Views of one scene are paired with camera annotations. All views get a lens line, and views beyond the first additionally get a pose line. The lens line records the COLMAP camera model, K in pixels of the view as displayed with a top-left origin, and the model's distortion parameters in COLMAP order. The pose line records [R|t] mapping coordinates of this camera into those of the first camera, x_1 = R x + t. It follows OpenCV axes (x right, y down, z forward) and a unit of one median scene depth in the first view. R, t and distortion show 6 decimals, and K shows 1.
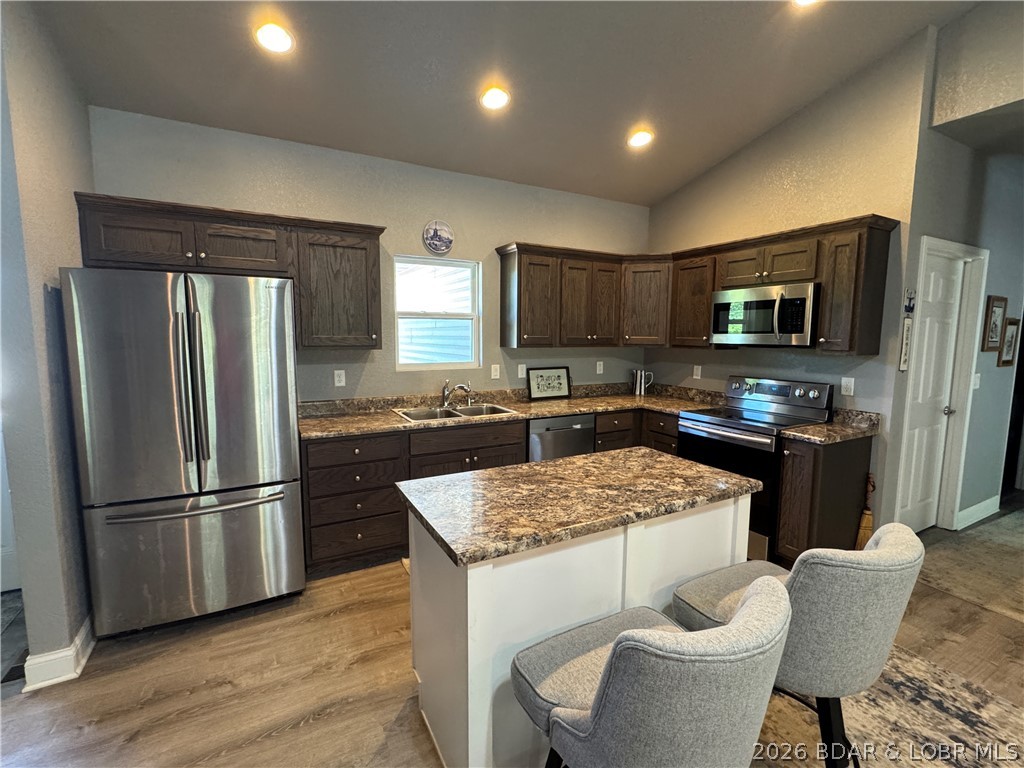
lens RADIAL K [[462.5, 0, 512.0], [0, 462.5, 384.0], [0, 0, 1]] dist [0.000747, -0.000067]
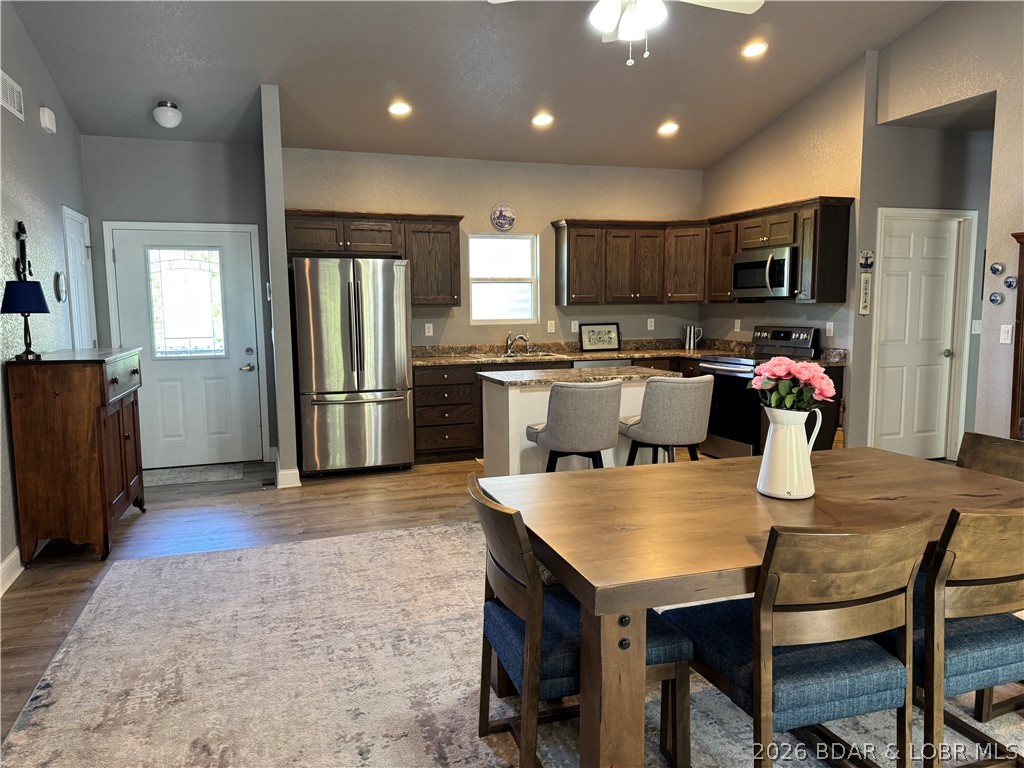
lens RADIAL K [[715.4, 0, 507.8], [0, 715.4, 385.5], [0, 0, 1]] dist [0.125670, -0.174253]
pose [[0.985906, 0.003091, -0.167274, 0.184042], [-0.002096, 0.999979, 0.006125, 0.128856], [0.167289, -0.005688, 0.985891, -0.939375]]
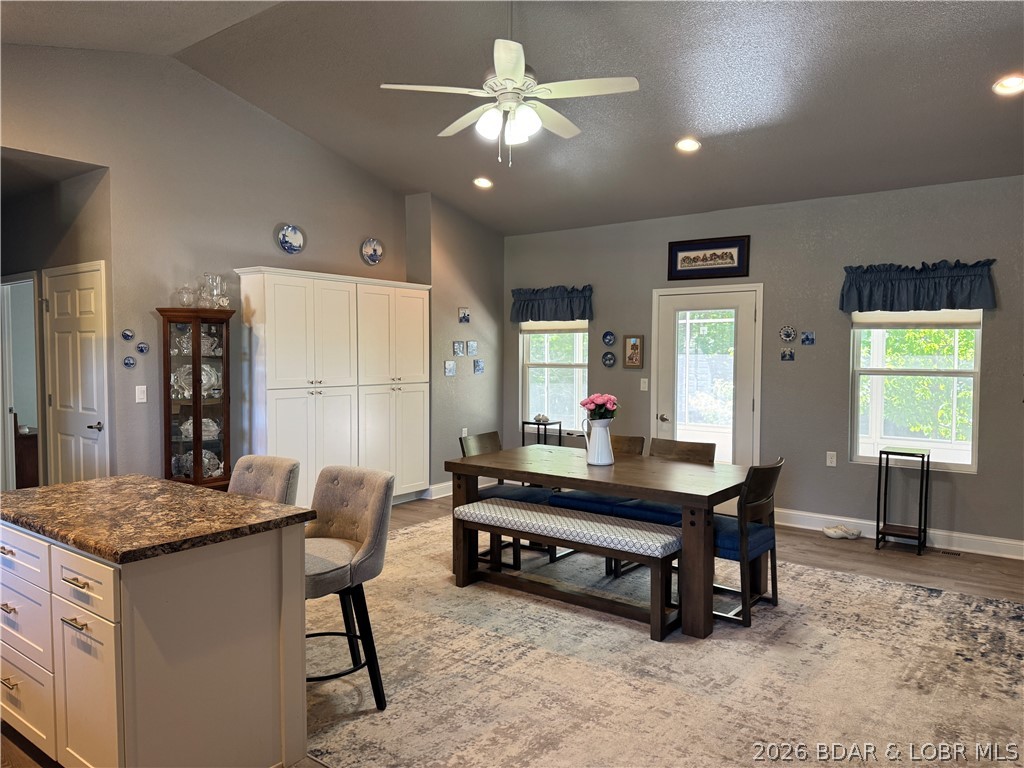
lens RADIAL K [[719.9, 0, 511.0], [0, 719.9, 386.6], [0, 0, 1]] dist [0.078725, -0.114648]
pose [[-0.411966, -0.055090, 0.909532, -0.801608], [0.092758, 0.990450, 0.102005, -0.057067], [-0.906466, 0.126389, -0.402922, 0.458026]]
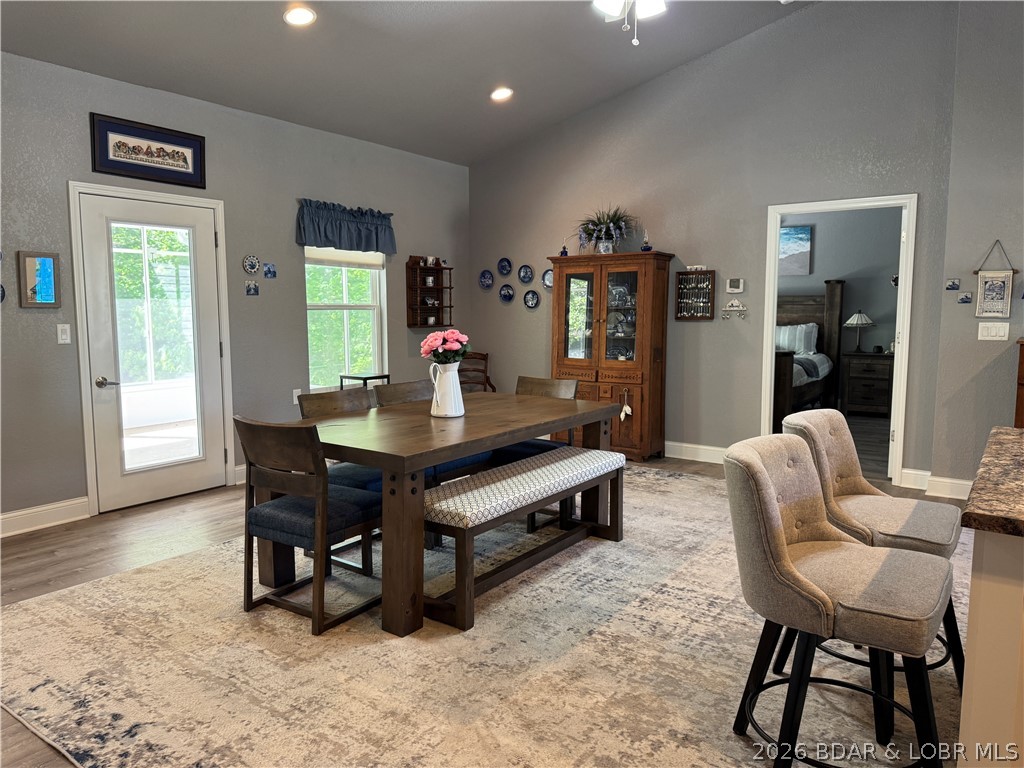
lens RADIAL K [[722.2, 0, 512.0], [0, 722.2, 384.0], [0, 0, 1]] dist [0.076469, -0.081143]
pose [[-0.897160, 0.042879, -0.439620, 0.723520], [-0.053339, 0.977477, 0.204192, -0.040902], [0.438473, 0.206642, -0.874666, 0.784511]]
